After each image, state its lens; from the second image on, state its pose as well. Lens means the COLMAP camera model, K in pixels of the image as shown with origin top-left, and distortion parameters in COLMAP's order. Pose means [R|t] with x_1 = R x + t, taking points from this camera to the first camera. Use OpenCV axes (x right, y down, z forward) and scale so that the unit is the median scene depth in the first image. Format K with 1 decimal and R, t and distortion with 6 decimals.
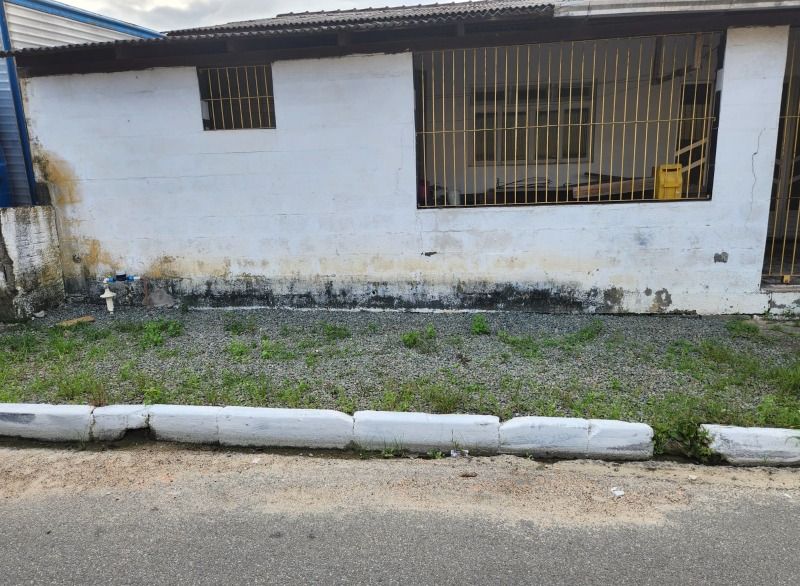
lens RADIAL K [[548.3, 0, 402.3], [0, 548.3, 293.6], [0, 0, 1]] dist [0.078610, -0.063768]
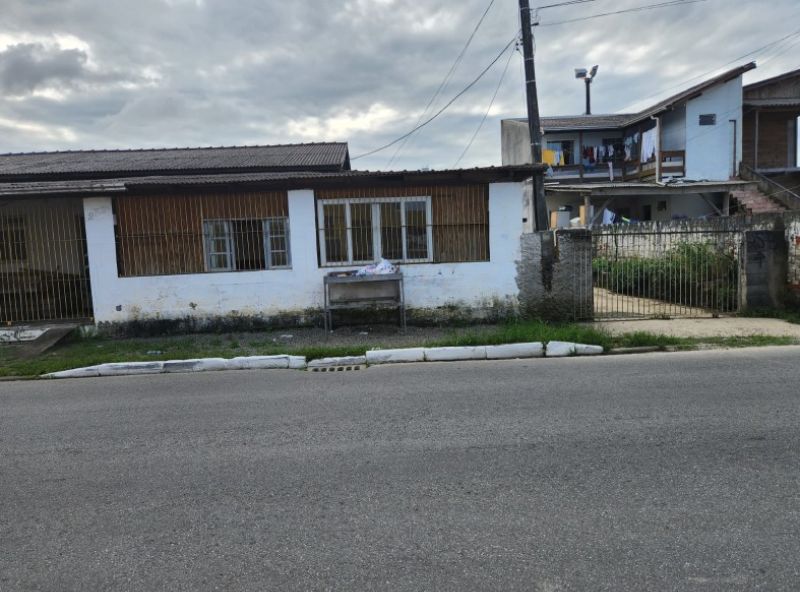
lens RADIAL K [[555.4, 0, 401.0], [0, 555.4, 300.4], [0, 0, 1]] dist [0.085408, -0.078912]
pose [[0.985086, -0.037100, 0.168017, 1.650332], [0.059310, 0.989848, -0.129166, 0.220227], [-0.161520, 0.137205, 0.977285, -1.098885]]
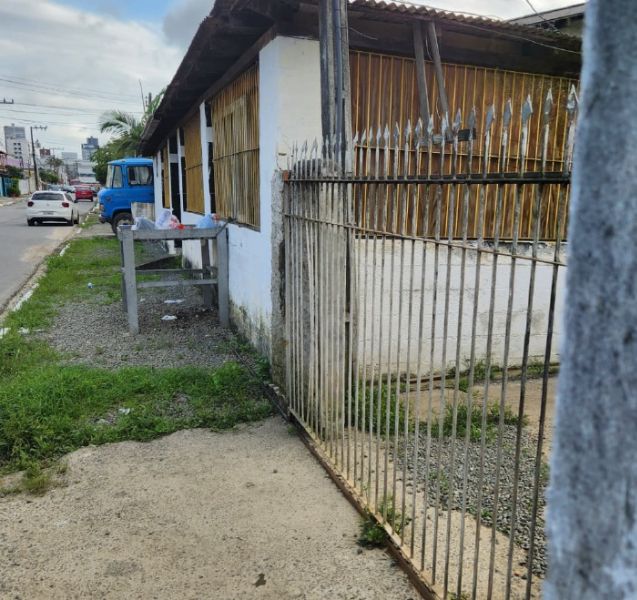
lens RADIAL K [[669.6, 0, 370.3], [0, 669.6, 327.5], [0, 0, 1]] dist [0.084605, -0.005842]
pose [[0.472321, 0.194689, -0.859656, 3.318559], [-0.221466, 0.970226, 0.098049, -0.139267], [0.853150, 0.144074, 0.501375, 0.343148]]
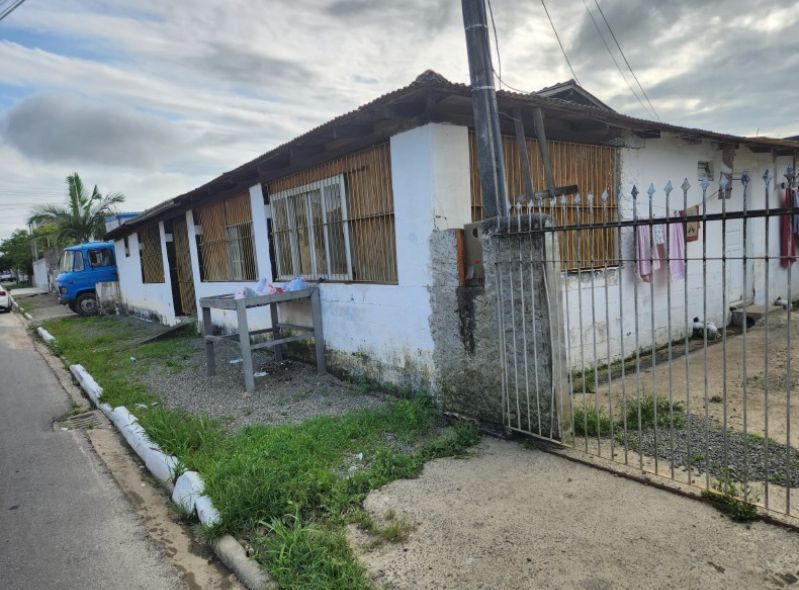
lens RADIAL K [[554.7, 0, 400.4], [0, 554.7, 299.4], [0, 0, 1]] dist [0.085408, -0.078912]
pose [[0.685325, 0.032179, -0.727526, 3.037827], [-0.099462, 0.993798, -0.049737, -0.063035], [0.721413, 0.106447, 0.684275, 0.006055]]
